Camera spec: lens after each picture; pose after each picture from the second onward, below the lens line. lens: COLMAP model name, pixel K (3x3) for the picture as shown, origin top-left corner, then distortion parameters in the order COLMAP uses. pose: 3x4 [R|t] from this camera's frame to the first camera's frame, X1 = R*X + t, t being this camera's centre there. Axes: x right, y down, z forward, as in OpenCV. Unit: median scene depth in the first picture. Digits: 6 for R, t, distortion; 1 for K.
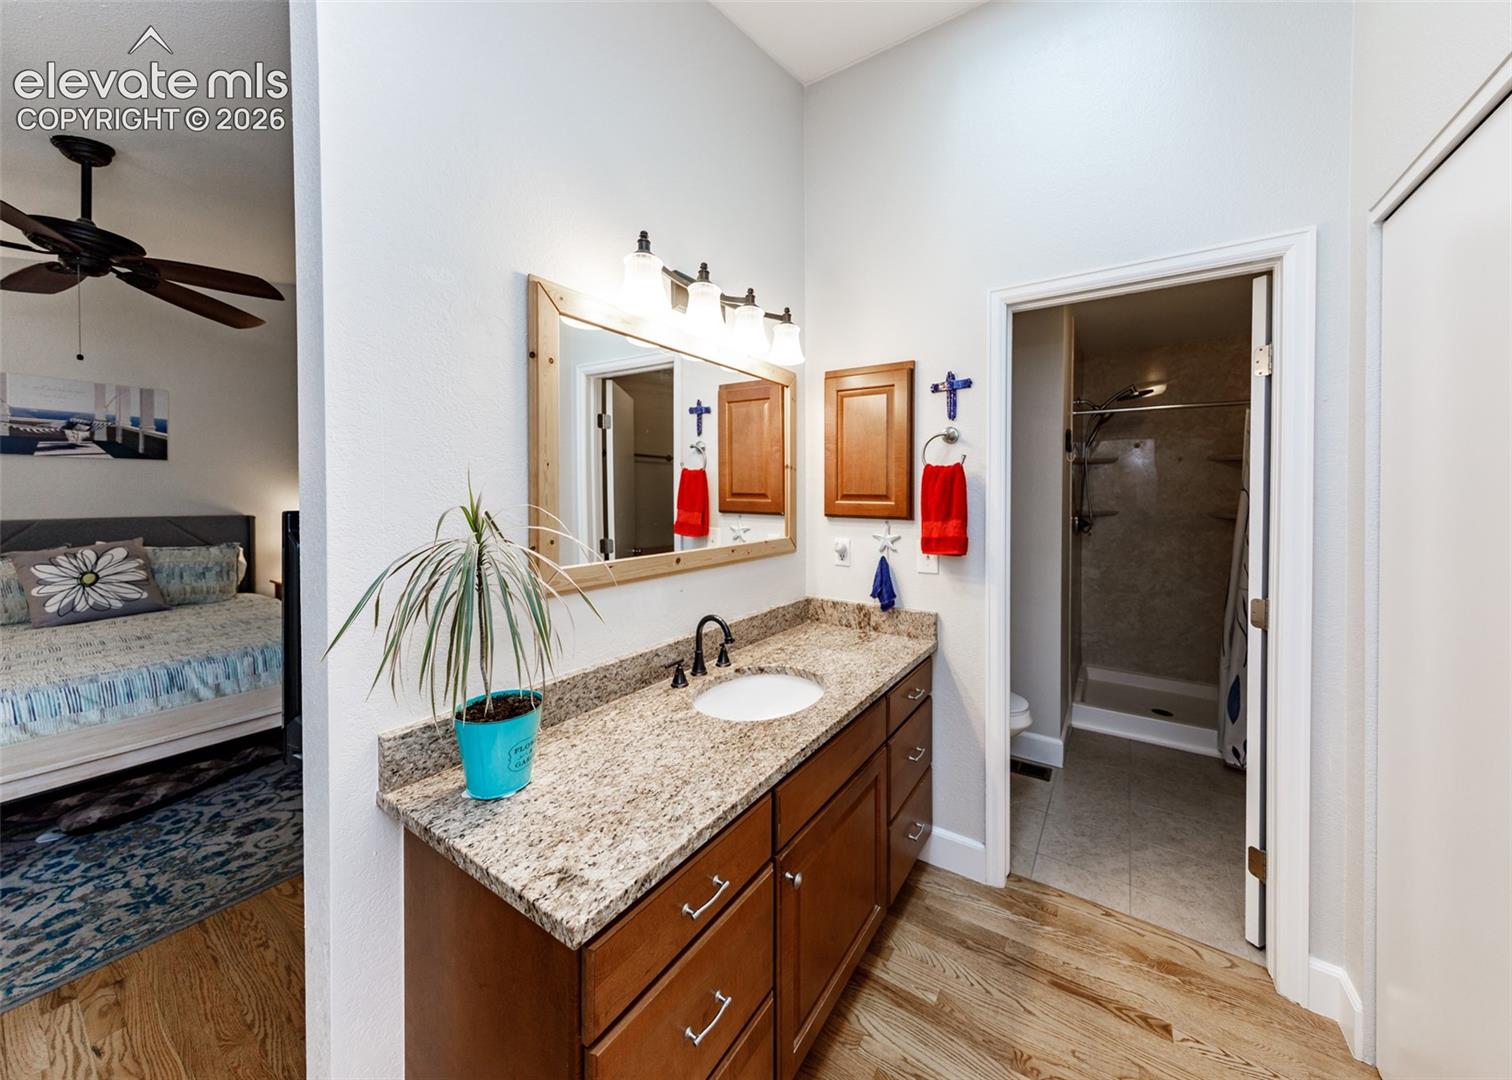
lens RADIAL K [[526.3, 0, 773.3], [0, 526.3, 497.6], [0, 0, 1]] dist [0.007025, 0.000005]
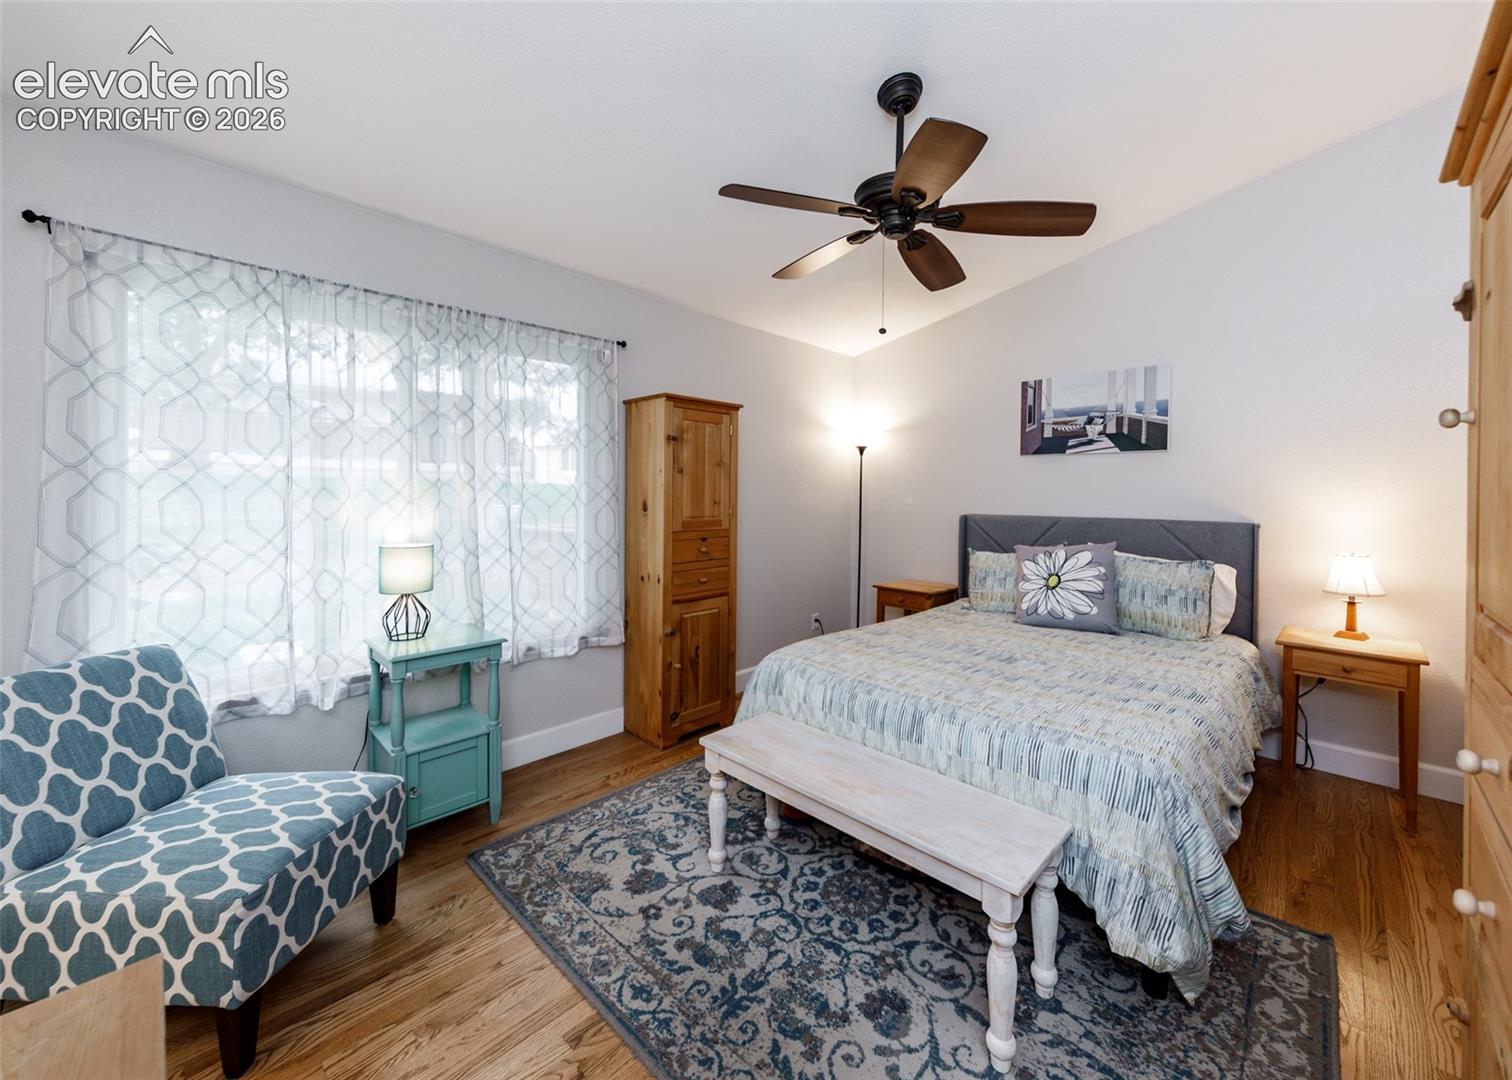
lens RADIAL K [[584.1, 0, 762.6], [0, 584.1, 504.3], [0, 0, 1]] dist [0.000891, 0.000068]
pose [[-0.170926, 0.016207, -0.985151, -0.265333], [-0.016429, 0.999679, 0.019296, 0.008696], [0.985147, 0.019484, -0.170605, 0.913688]]
